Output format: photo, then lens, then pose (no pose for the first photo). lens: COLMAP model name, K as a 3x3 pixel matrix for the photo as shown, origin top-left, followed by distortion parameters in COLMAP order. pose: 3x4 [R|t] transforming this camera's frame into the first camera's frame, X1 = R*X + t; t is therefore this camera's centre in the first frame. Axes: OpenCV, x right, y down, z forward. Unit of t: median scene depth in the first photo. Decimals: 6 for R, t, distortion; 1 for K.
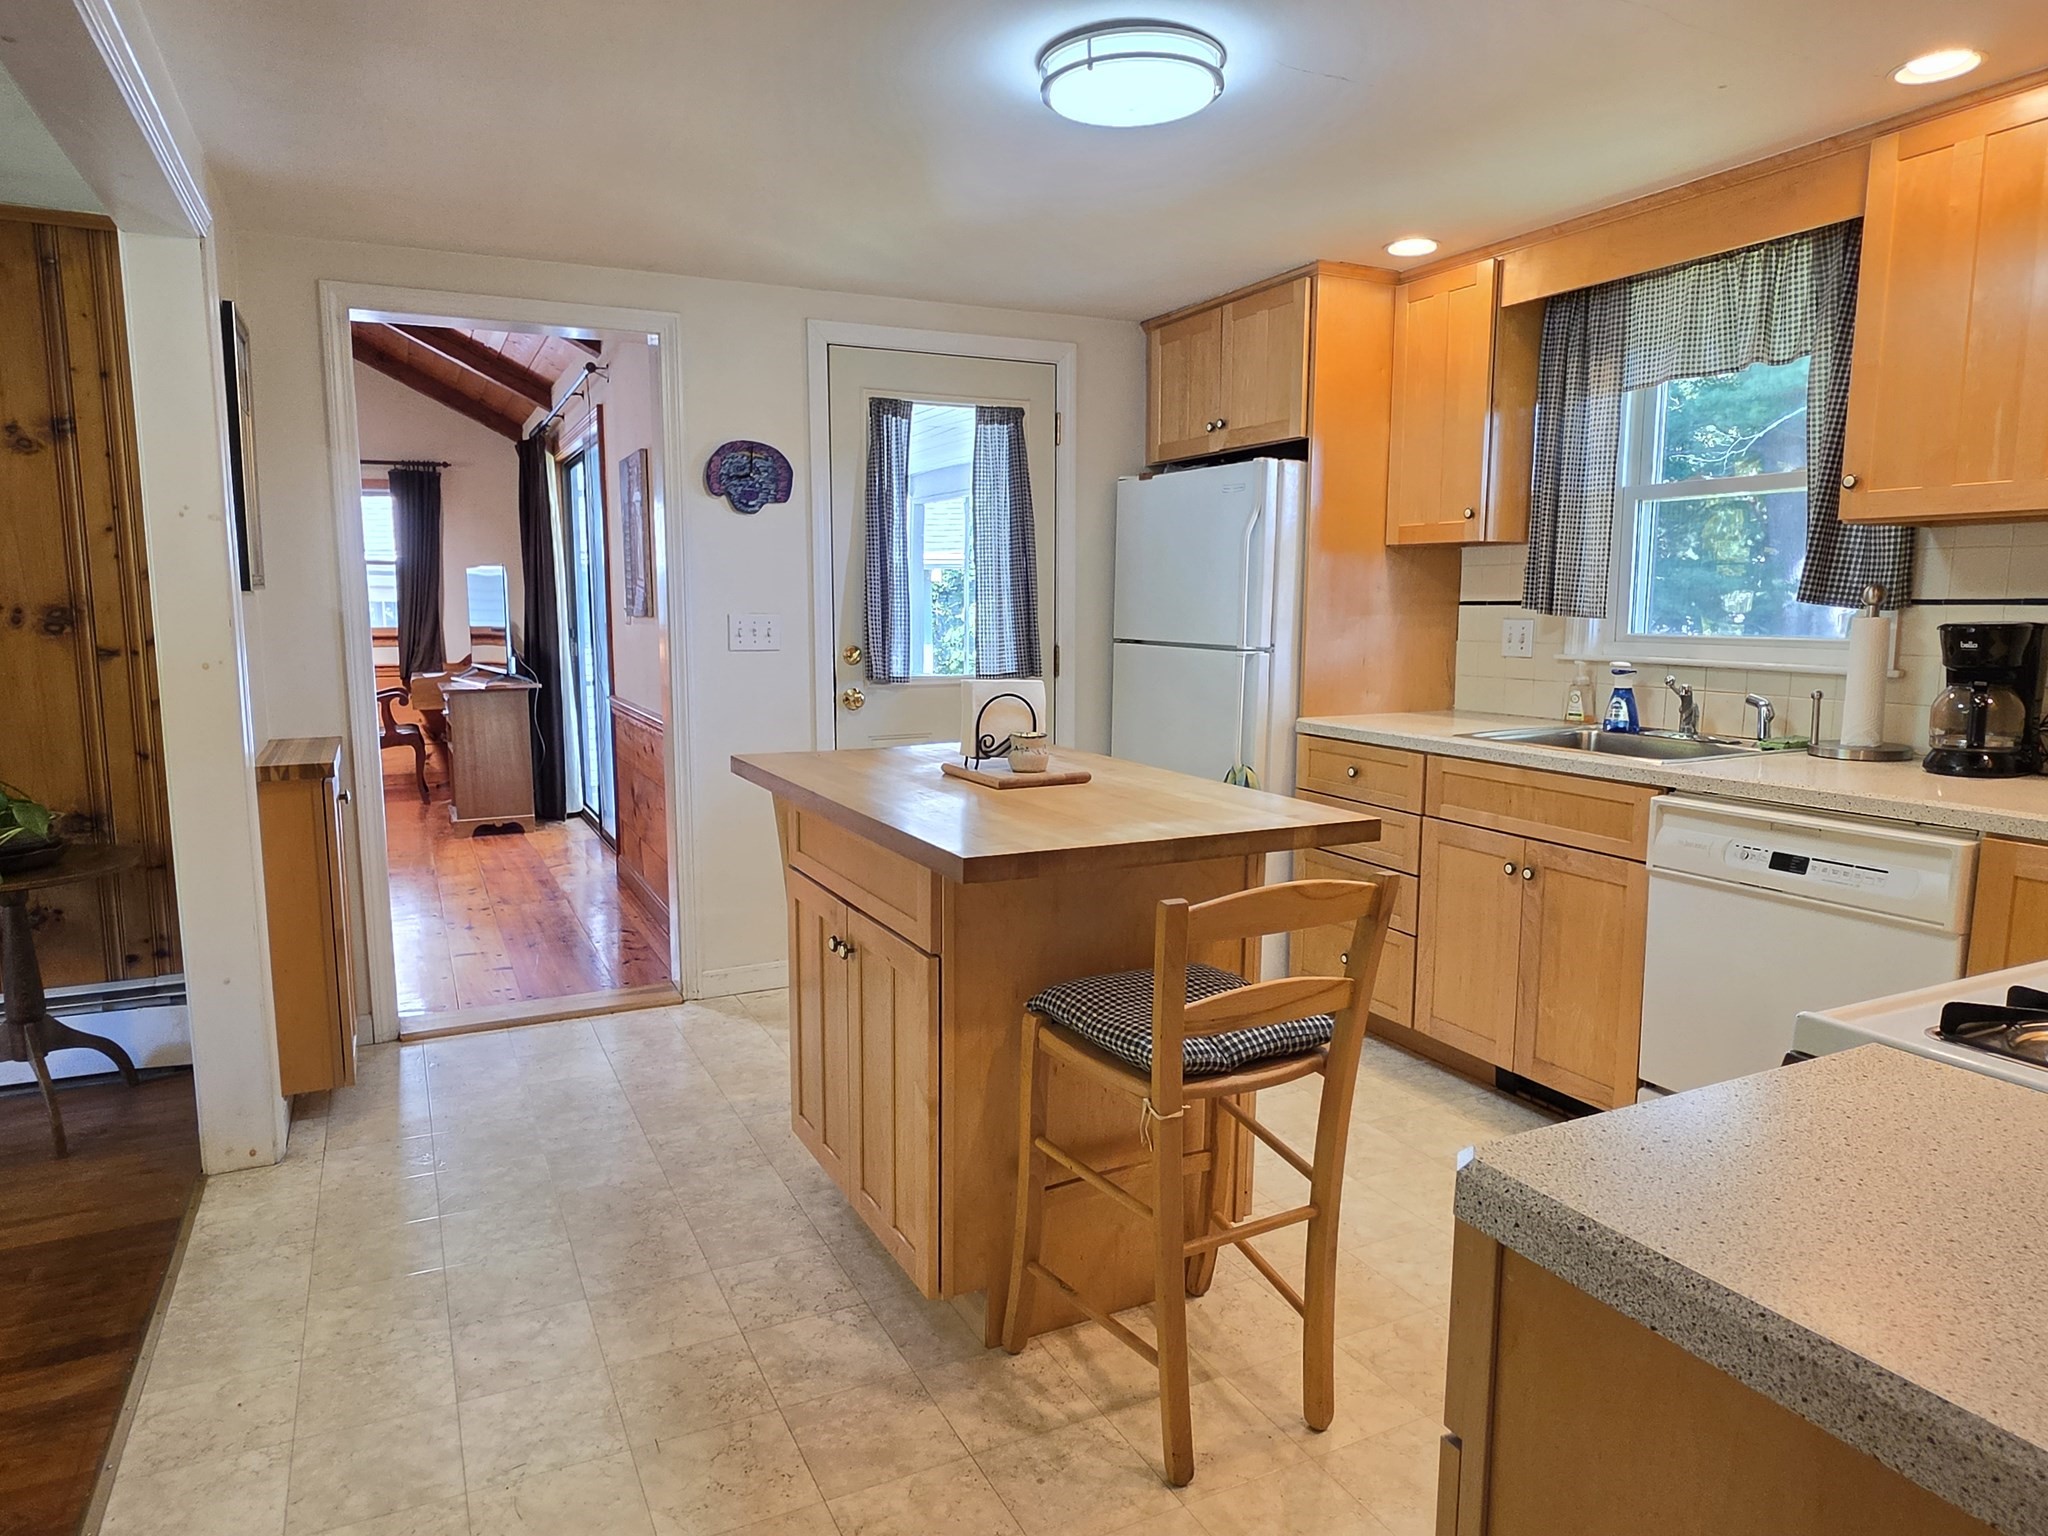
lens RADIAL K [[1266.8, 0, 1016.9], [0, 1266.8, 784.2], [0, 0, 1]] dist [-0.006680, -0.000446]
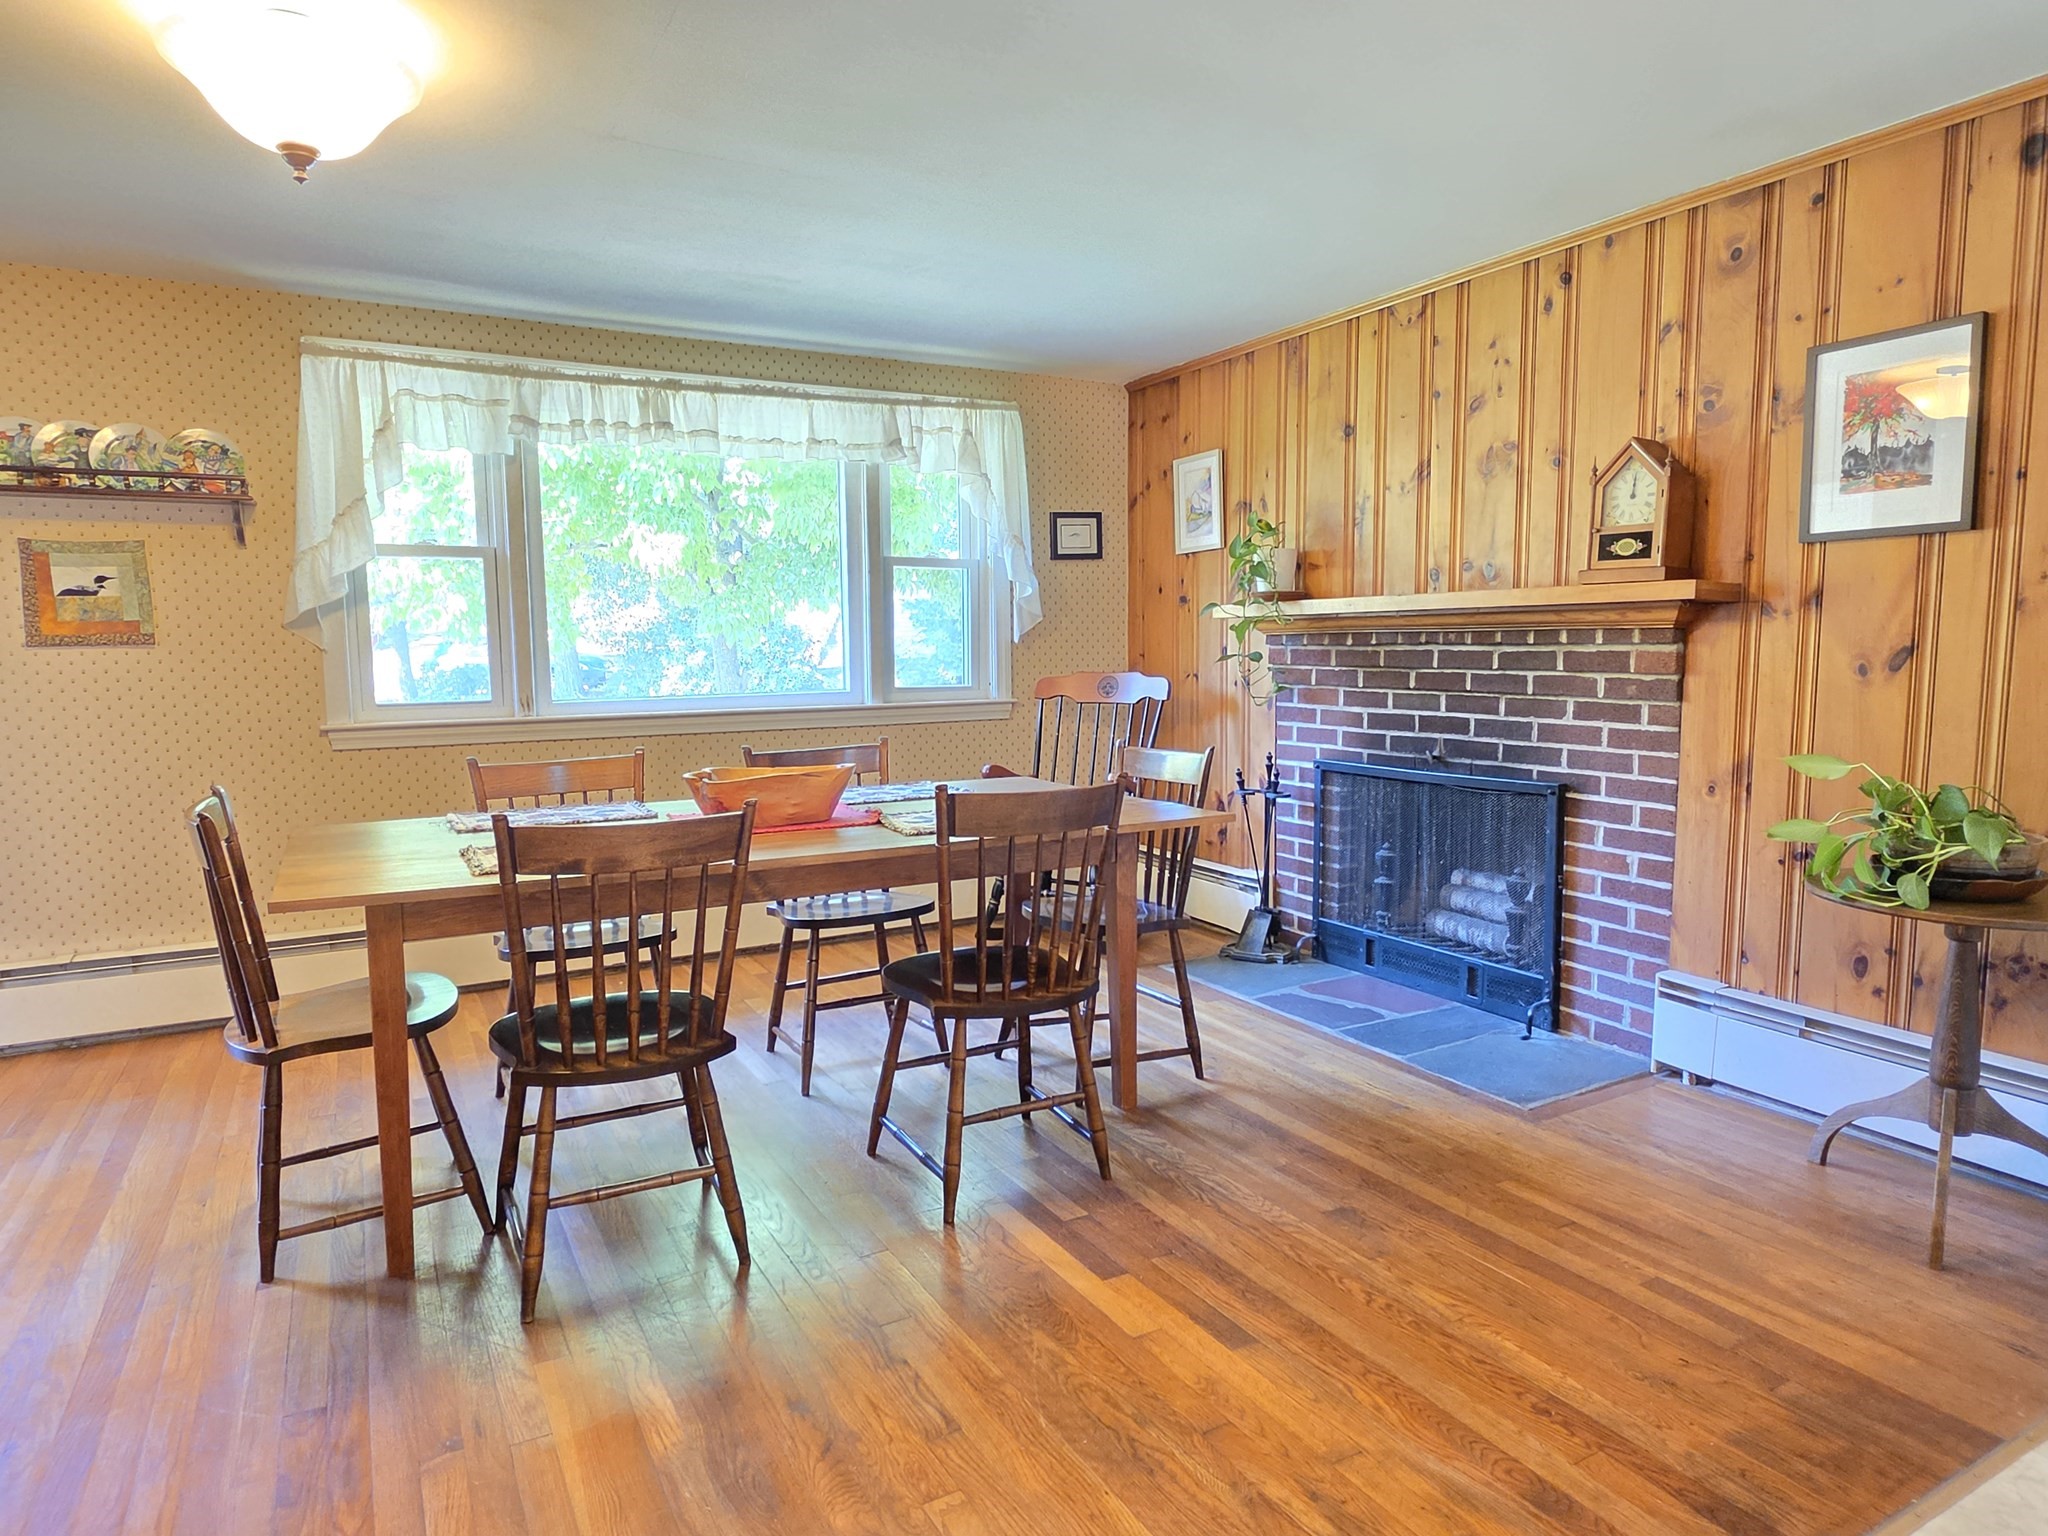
lens RADIAL K [[1210.1, 0, 1006.4], [0, 1210.1, 770.2], [0, 0, 1]] dist [-0.003739, -0.001078]
pose [[0.045242, 0.104476, -0.993498, -0.056034], [-0.137117, 0.985753, 0.097418, -0.002019], [0.989521, 0.131818, 0.058923, 0.270424]]
